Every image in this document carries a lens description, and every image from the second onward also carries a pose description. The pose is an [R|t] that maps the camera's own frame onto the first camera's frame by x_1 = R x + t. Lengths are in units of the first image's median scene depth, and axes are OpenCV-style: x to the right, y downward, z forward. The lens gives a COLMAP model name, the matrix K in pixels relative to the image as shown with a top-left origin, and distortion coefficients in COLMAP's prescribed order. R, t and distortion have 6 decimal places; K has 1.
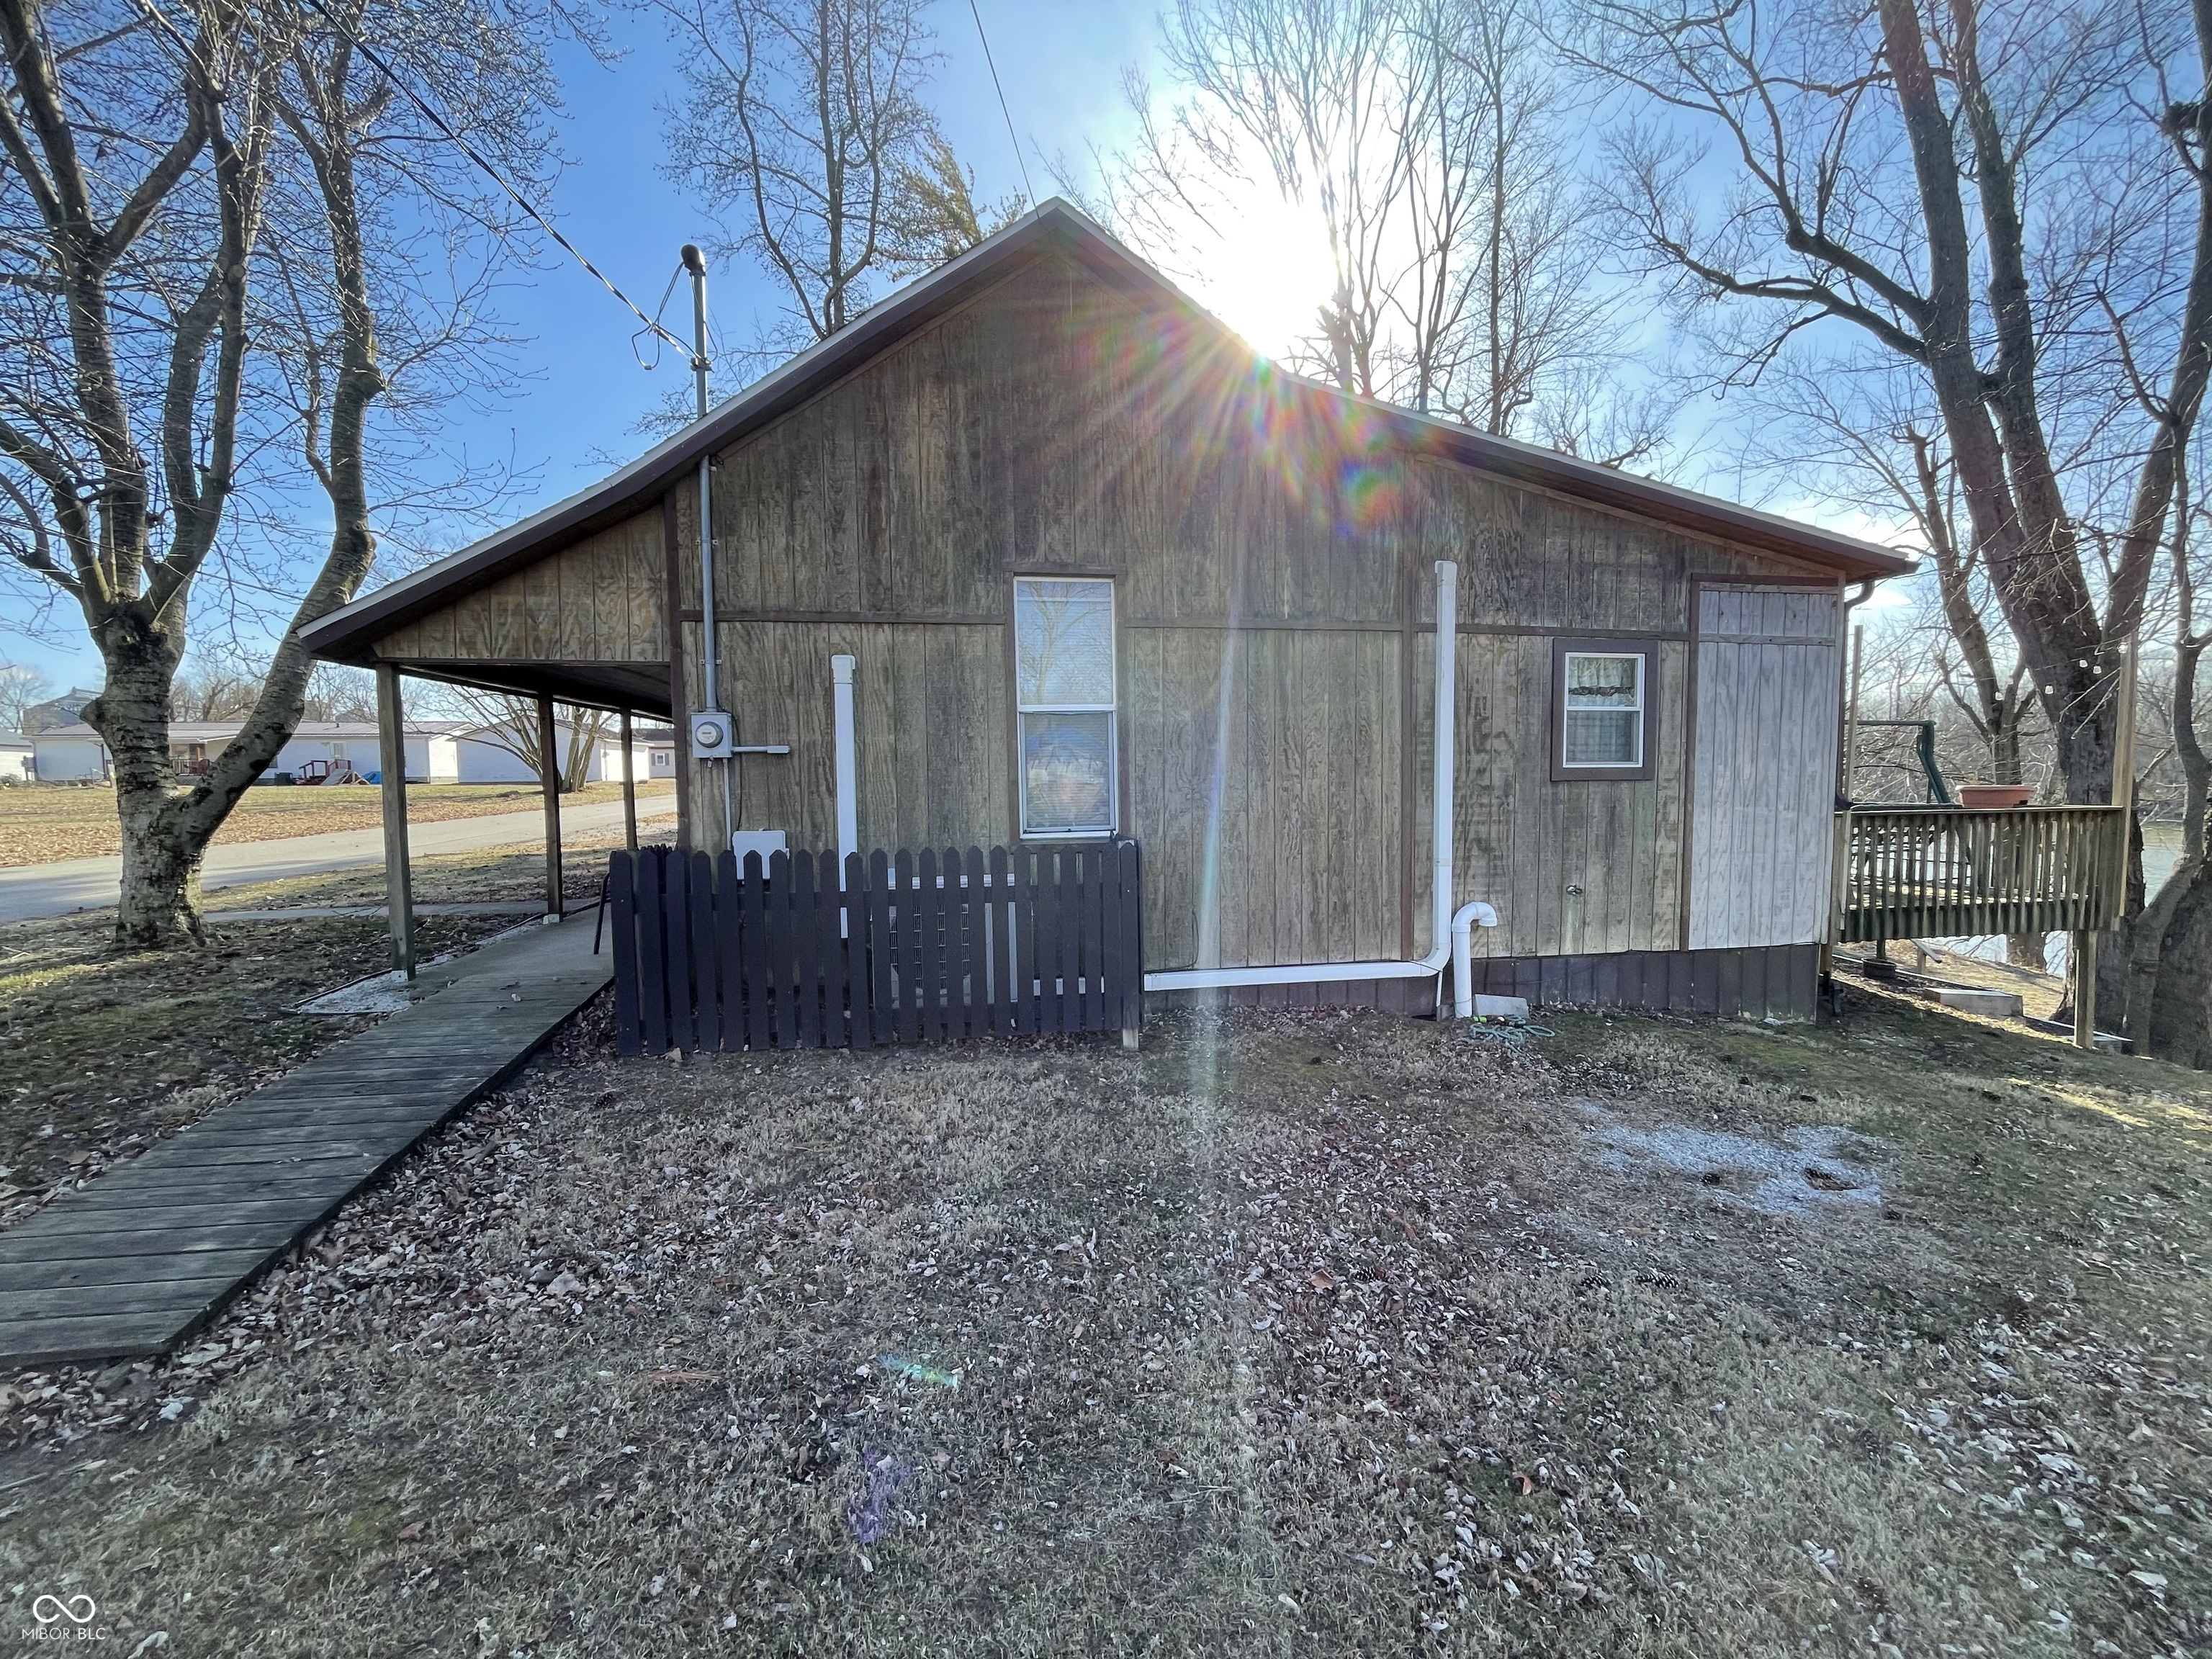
lens RADIAL K [[896.5, 0, 1099.8], [0, 896.5, 829.1], [0, 0, 1]] dist [-0.003148, 0.000070]
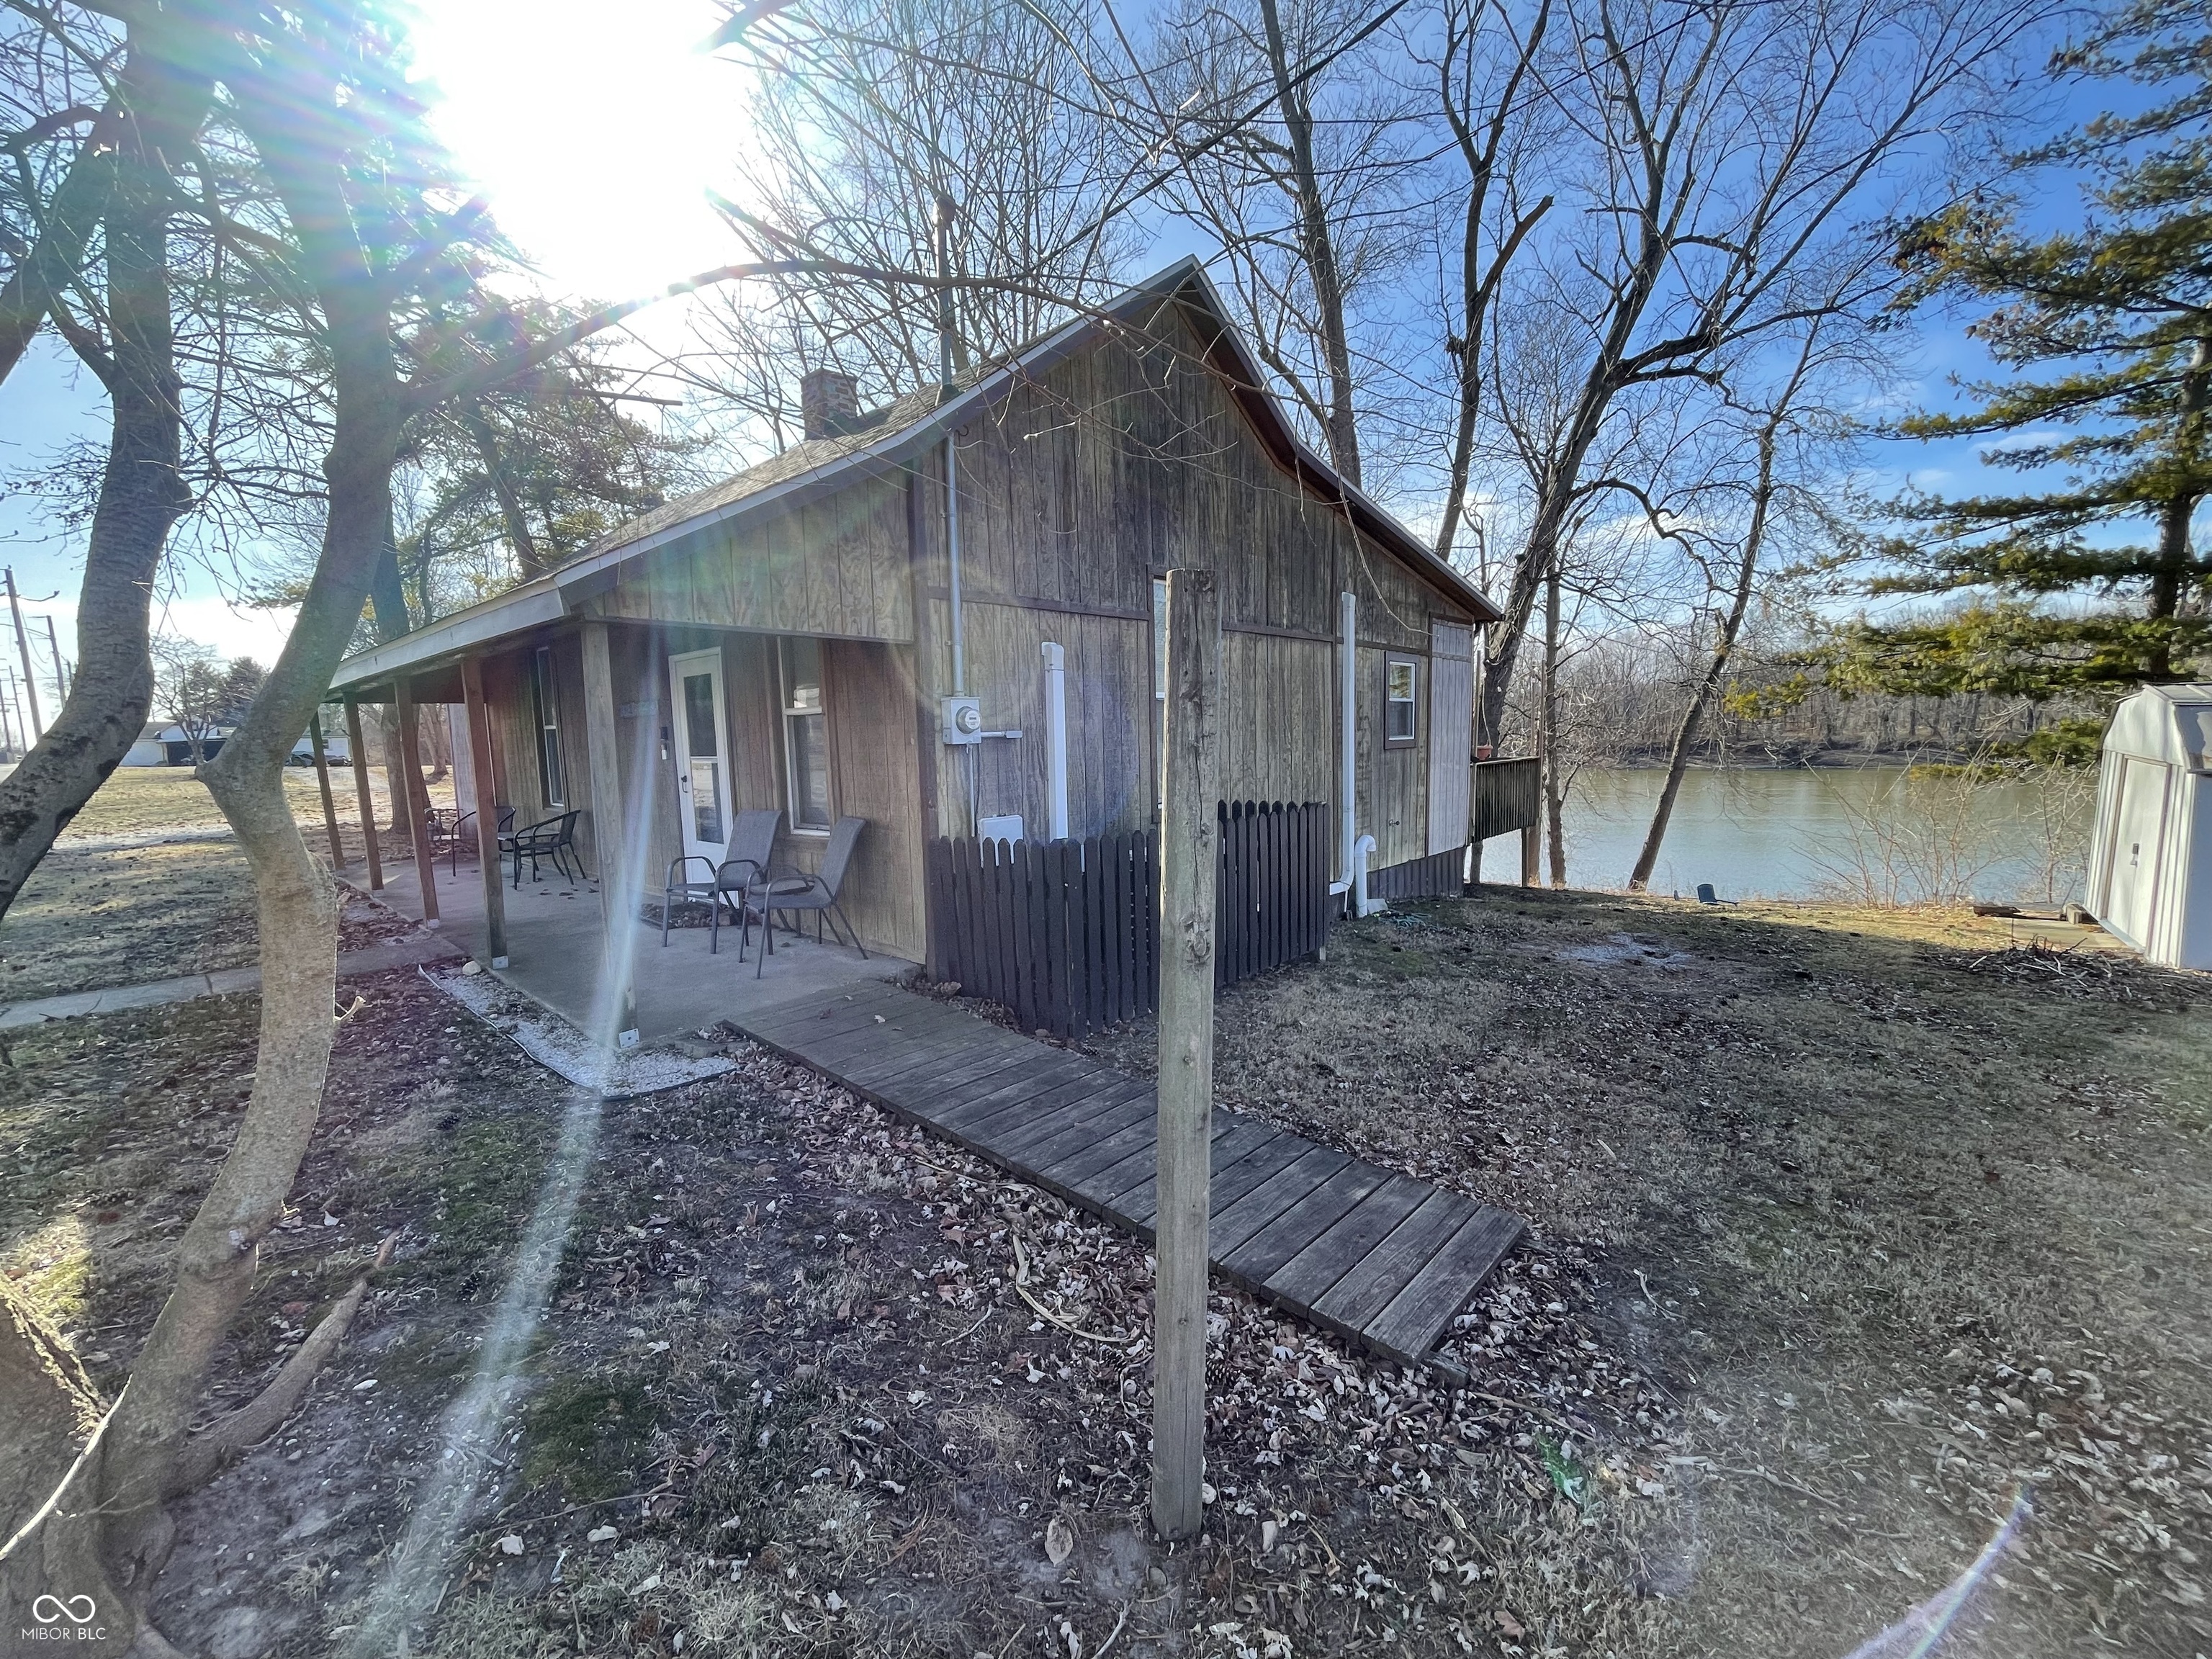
lens RADIAL K [[896.5, 0, 1090.1], [0, 896.5, 834.8], [0, 0, 1]] dist [-0.003148, 0.000070]
pose [[0.790058, -0.078910, 0.607933, -0.895452], [0.054631, 0.996798, 0.058387, -0.030503], [-0.610593, -0.012917, 0.791839, 0.150523]]
